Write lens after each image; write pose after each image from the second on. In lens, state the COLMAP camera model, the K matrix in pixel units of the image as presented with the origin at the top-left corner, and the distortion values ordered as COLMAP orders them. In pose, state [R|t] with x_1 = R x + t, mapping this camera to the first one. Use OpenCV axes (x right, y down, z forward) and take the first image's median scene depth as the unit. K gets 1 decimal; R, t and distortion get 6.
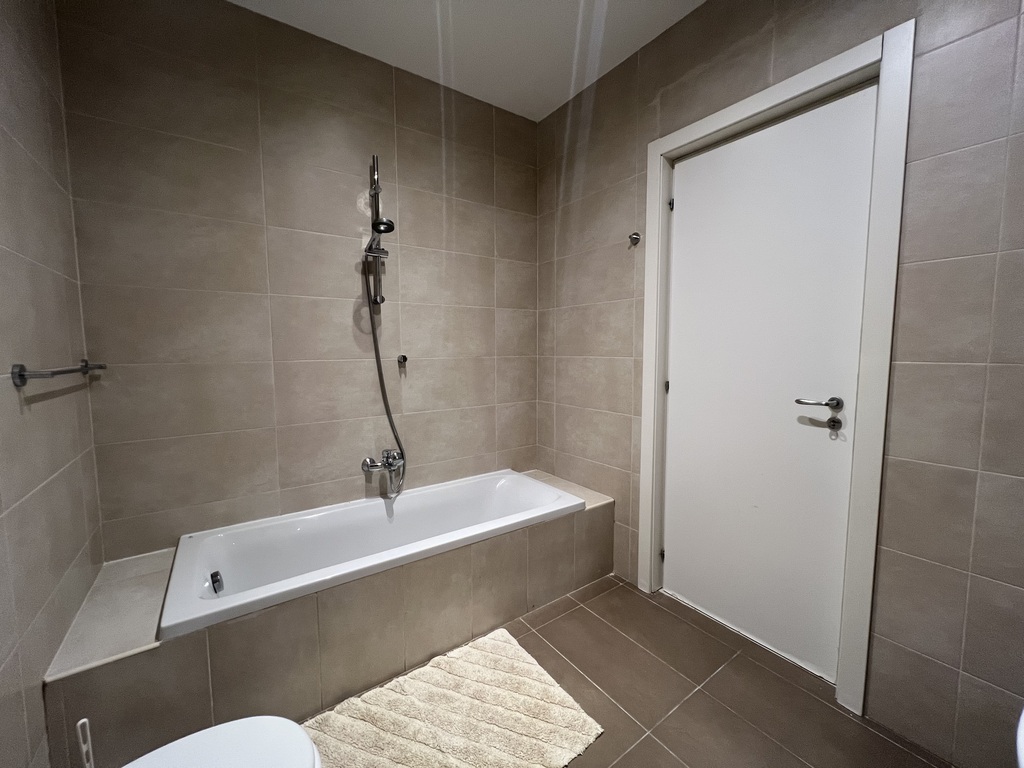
lens RADIAL K [[406.7, 0, 510.1], [0, 406.7, 383.8], [0, 0, 1]] dist [-0.003901, -0.000137]
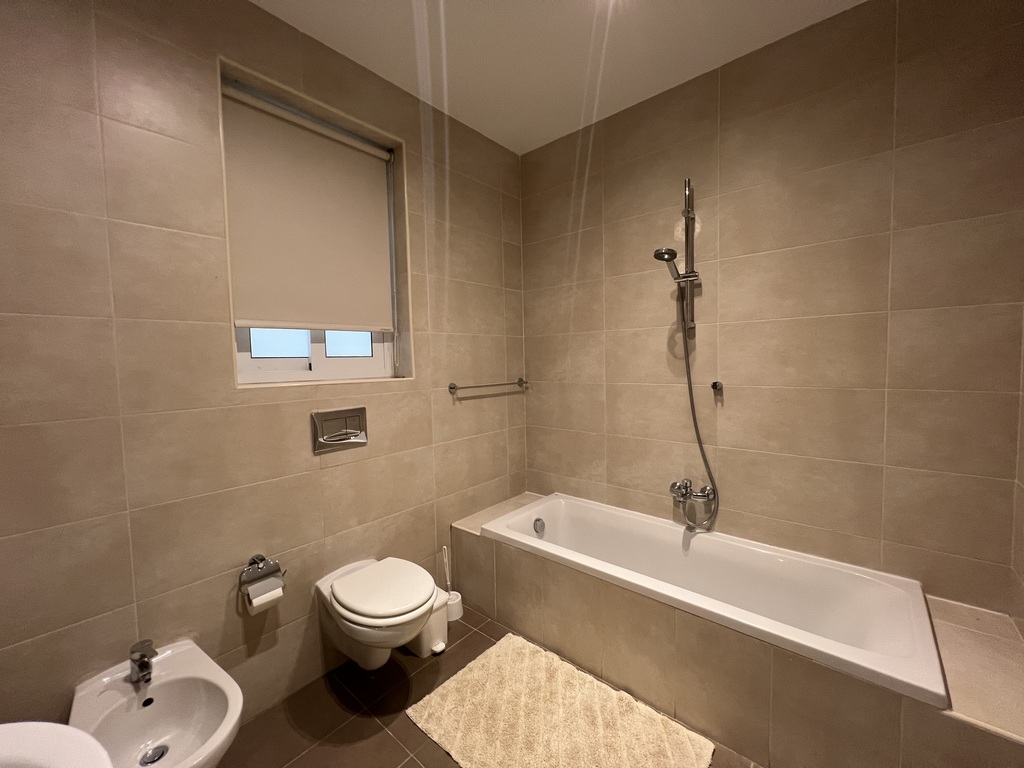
lens RADIAL K [[413.1, 0, 510.2], [0, 413.1, 382.7], [0, 0, 1]] dist [0.001392, 0.000231]
pose [[0.240123, 0.057089, -0.969062, 0.539797], [-0.064655, 0.996993, 0.042714, -0.081878], [0.968587, 0.052398, 0.243092, 0.350215]]
